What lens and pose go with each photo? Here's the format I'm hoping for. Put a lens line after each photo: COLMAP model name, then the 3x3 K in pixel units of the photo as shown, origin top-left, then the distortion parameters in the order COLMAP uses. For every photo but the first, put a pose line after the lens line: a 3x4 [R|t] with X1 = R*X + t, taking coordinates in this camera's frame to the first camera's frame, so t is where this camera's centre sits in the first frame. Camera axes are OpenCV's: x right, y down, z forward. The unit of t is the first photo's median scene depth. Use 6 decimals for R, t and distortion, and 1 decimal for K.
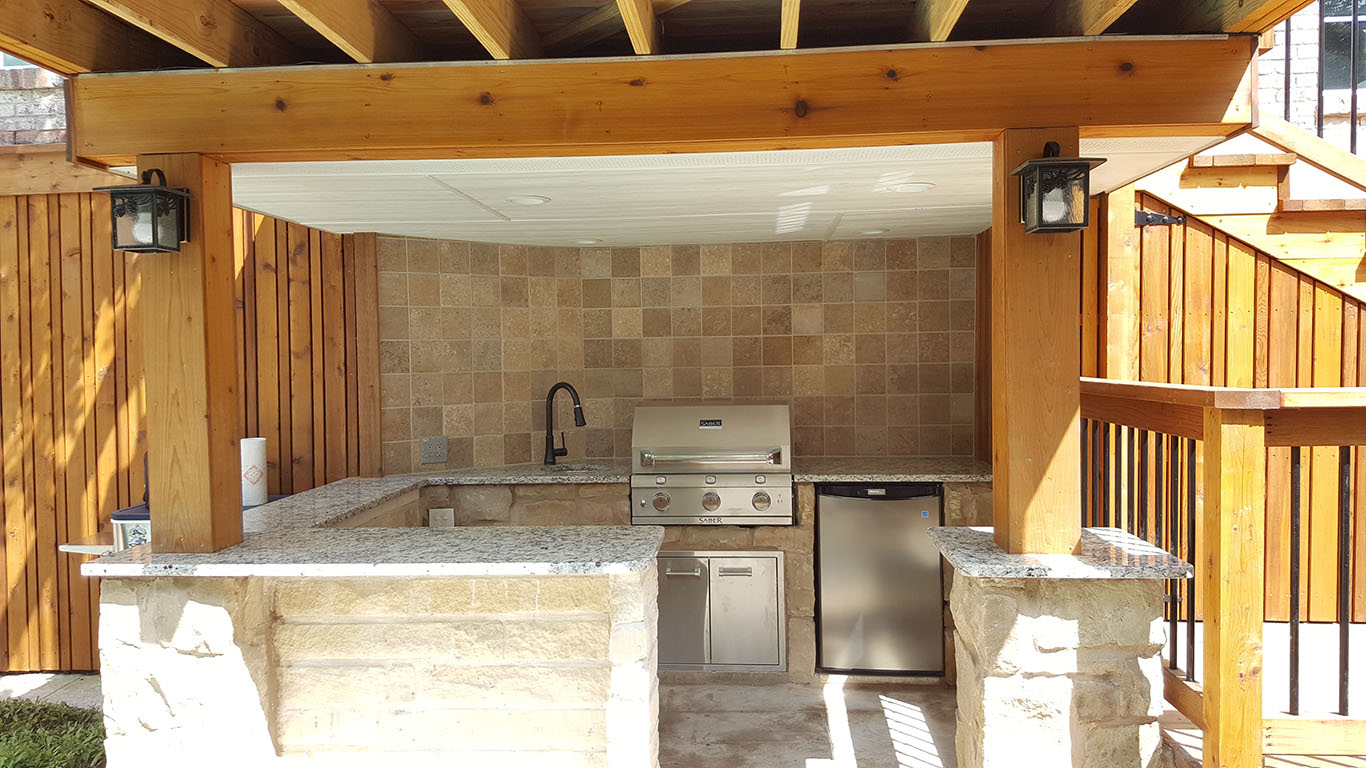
lens RADIAL K [[969.0, 0, 667.5], [0, 969.0, 377.9], [0, 0, 1]] dist [0.156770, -0.485127]
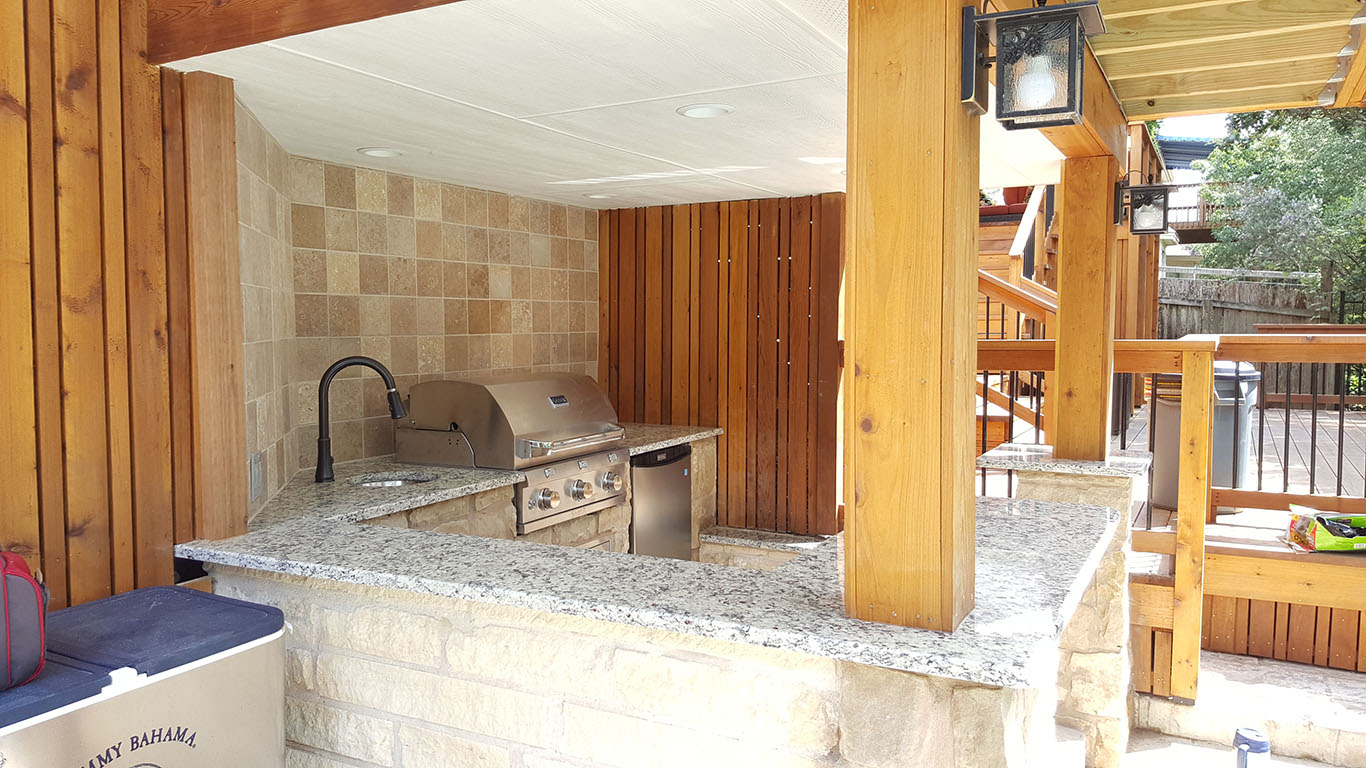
lens RADIAL K [[1018.7, 0, 656.9], [0, 1018.7, 372.6], [0, 0, 1]] dist [0.117881, -0.219520]
pose [[0.389979, -0.030325, 0.920324, -0.735885], [0.017543, 0.999521, 0.025501, 0.001162], [-0.920657, 0.006200, 0.390324, 0.566532]]
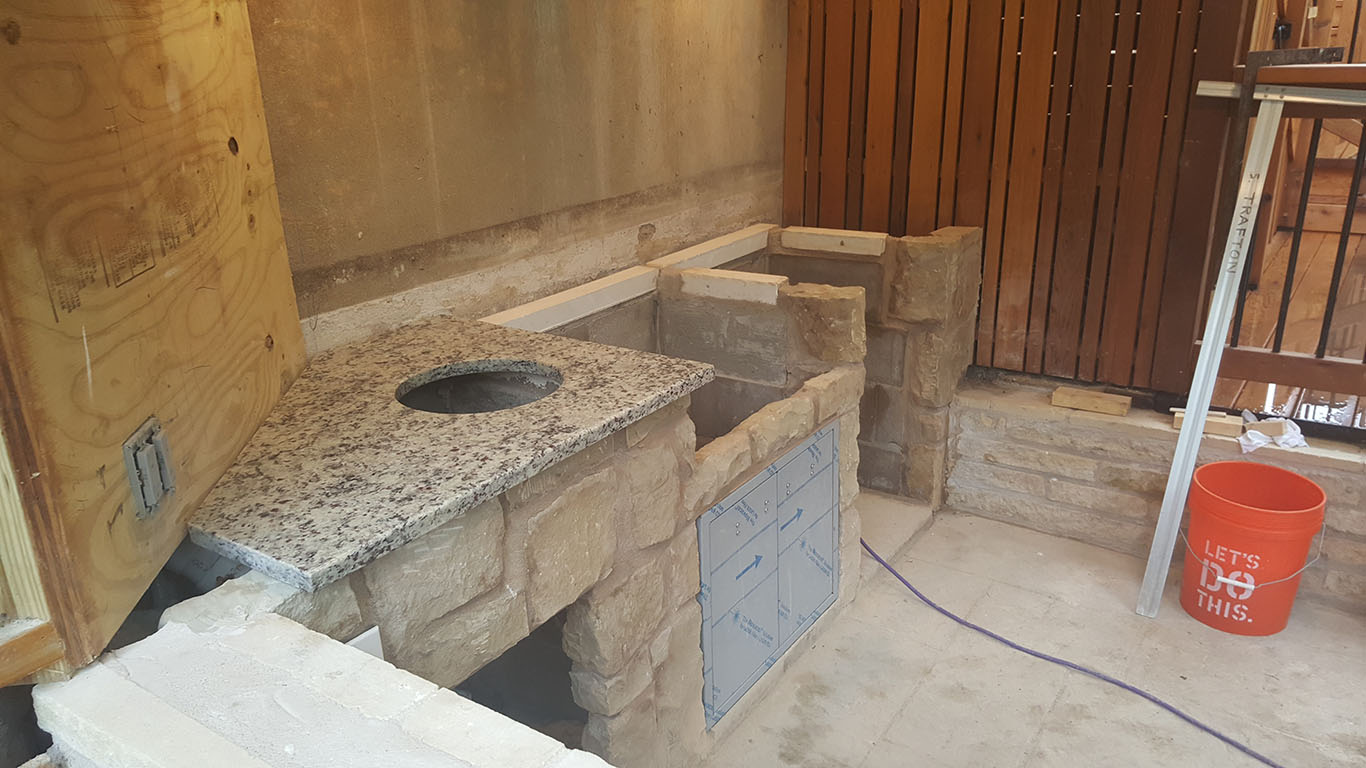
lens RADIAL K [[1014.0, 0, 641.2], [0, 1014.0, 405.4], [0, 0, 1]] dist [0.142382, -0.268897]
pose [[0.501556, -0.304740, 0.809676, -0.414580], [0.055411, 0.945300, 0.321461, -0.027087], [-0.863349, -0.116365, 0.491007, 0.785209]]
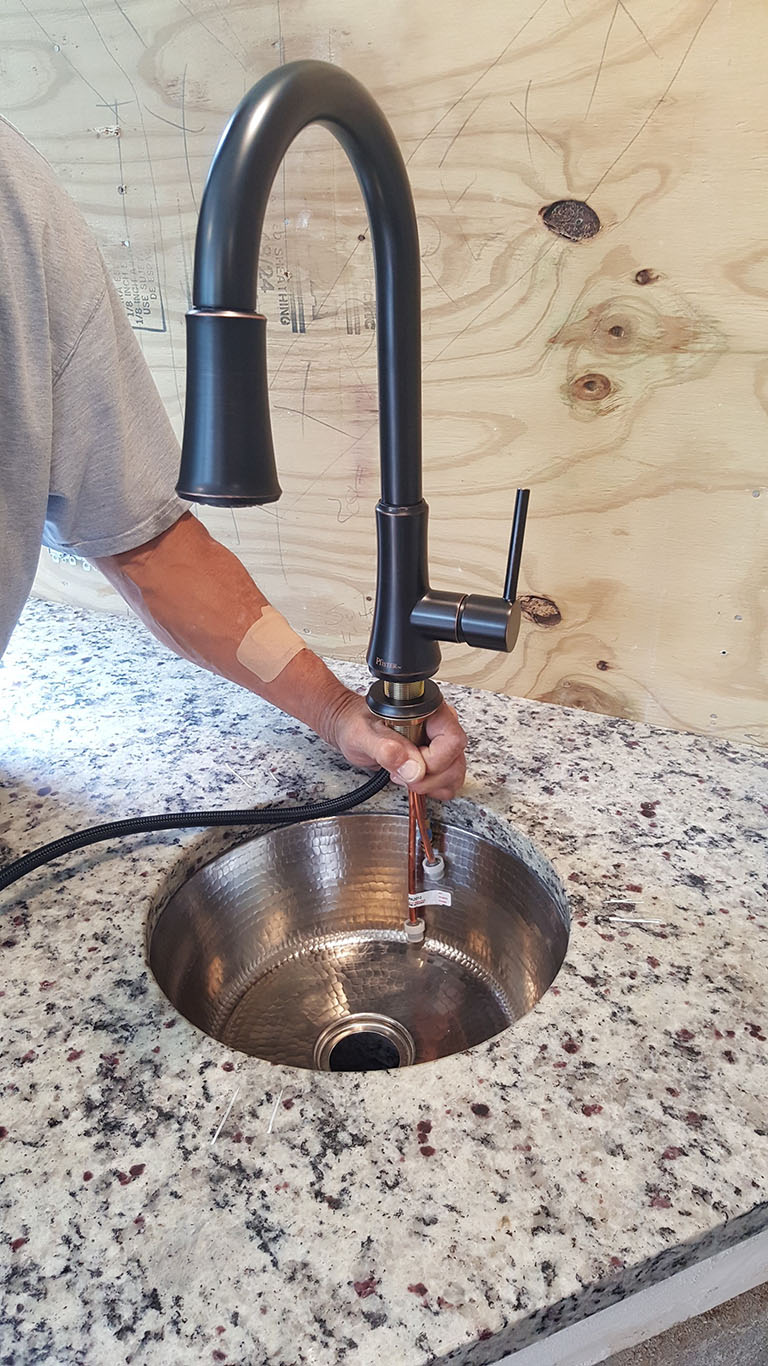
lens RADIAL K [[1018.7, 0, 432.6], [0, 1018.7, 682.7], [0, 0, 1]] dist [0.117881, -0.219520]
pose [[0.506652, 0.398282, -0.764641, 0.020146], [-0.028094, 0.894055, 0.447076, -0.011112], [0.861693, -0.205030, 0.464163, 0.992085]]
